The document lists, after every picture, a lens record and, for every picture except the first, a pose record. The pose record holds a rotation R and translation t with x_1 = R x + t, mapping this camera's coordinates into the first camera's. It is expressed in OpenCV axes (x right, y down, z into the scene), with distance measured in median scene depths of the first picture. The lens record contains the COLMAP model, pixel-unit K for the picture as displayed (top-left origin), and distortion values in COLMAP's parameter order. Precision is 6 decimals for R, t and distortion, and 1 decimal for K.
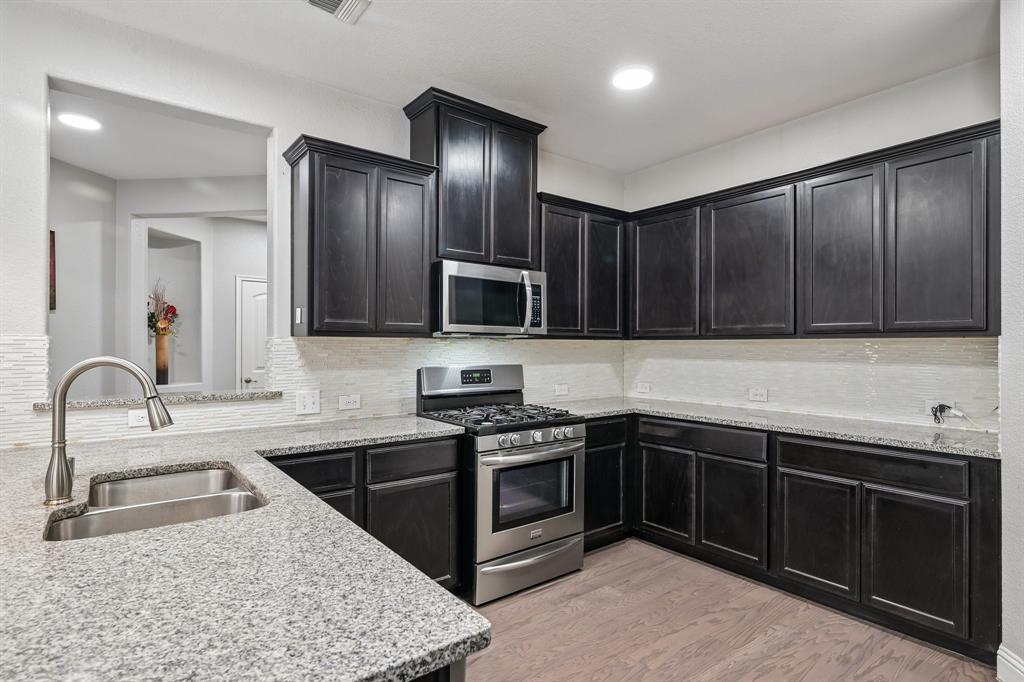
lens RADIAL K [[538.2, 0, 507.5], [0, 538.2, 345.2], [0, 0, 1]] dist [0.000769, -0.002009]
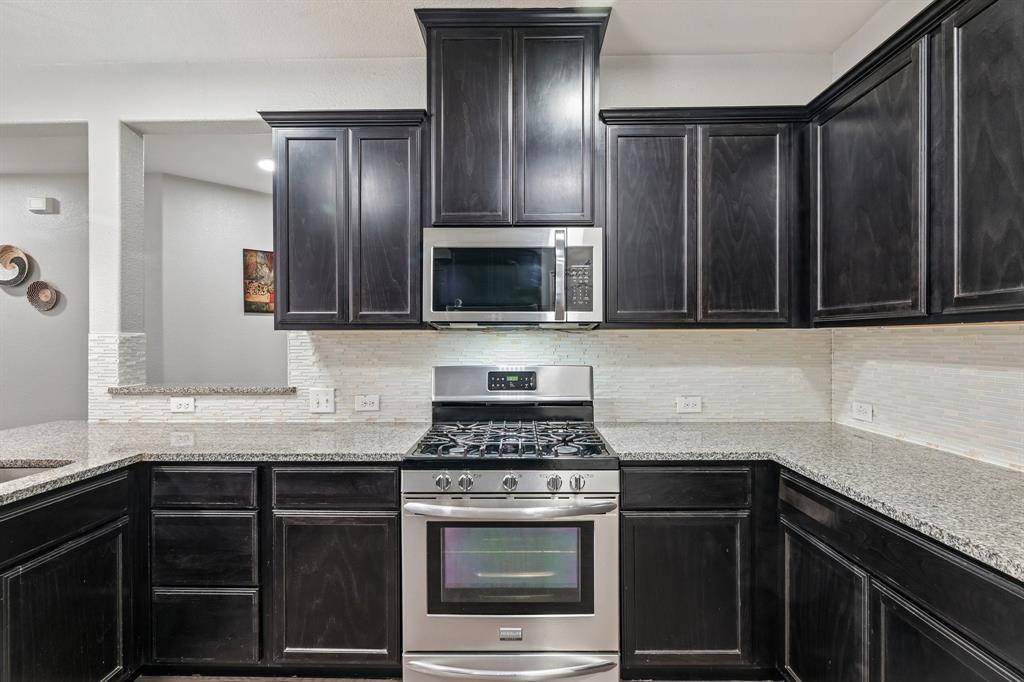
lens RADIAL K [[462.6, 0, 511.1], [0, 462.6, 340.6], [0, 0, 1]] dist [-0.001024, -0.000030]
pose [[0.783015, -0.002930, -0.621997, 0.366680], [0.004826, 0.999987, 0.001365, 0.001668], [0.621985, -0.004070, 0.783019, 0.529700]]
